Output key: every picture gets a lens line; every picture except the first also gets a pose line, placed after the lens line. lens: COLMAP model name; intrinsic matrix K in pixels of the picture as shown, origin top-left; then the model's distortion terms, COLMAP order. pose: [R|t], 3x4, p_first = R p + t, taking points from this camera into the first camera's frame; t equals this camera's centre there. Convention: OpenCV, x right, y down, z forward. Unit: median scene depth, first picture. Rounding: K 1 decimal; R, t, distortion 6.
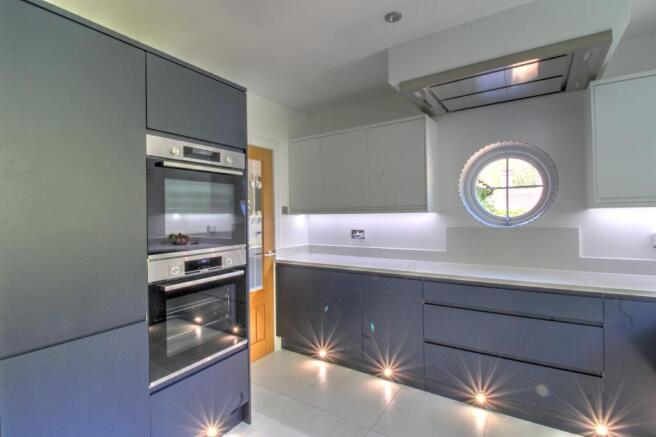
lens RADIAL K [[308.5, 0, 329.8], [0, 308.5, 215.5], [0, 0, 1]] dist [-0.005106, -0.001647]
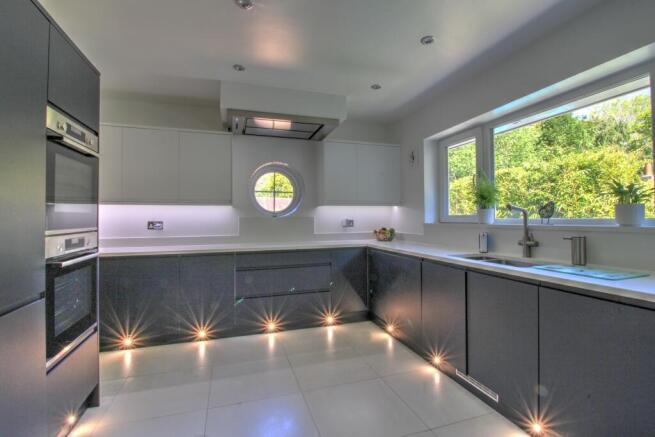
lens RADIAL K [[308.0, 0, 327.7], [0, 308.0, 217.2], [0, 0, 1]] dist [-0.005106, -0.001647]
pose [[0.635046, 0.013365, 0.772358, -0.475803], [-0.003729, 0.999892, -0.014237, 0.061172], [-0.772465, 0.006161, 0.635027, -0.180668]]
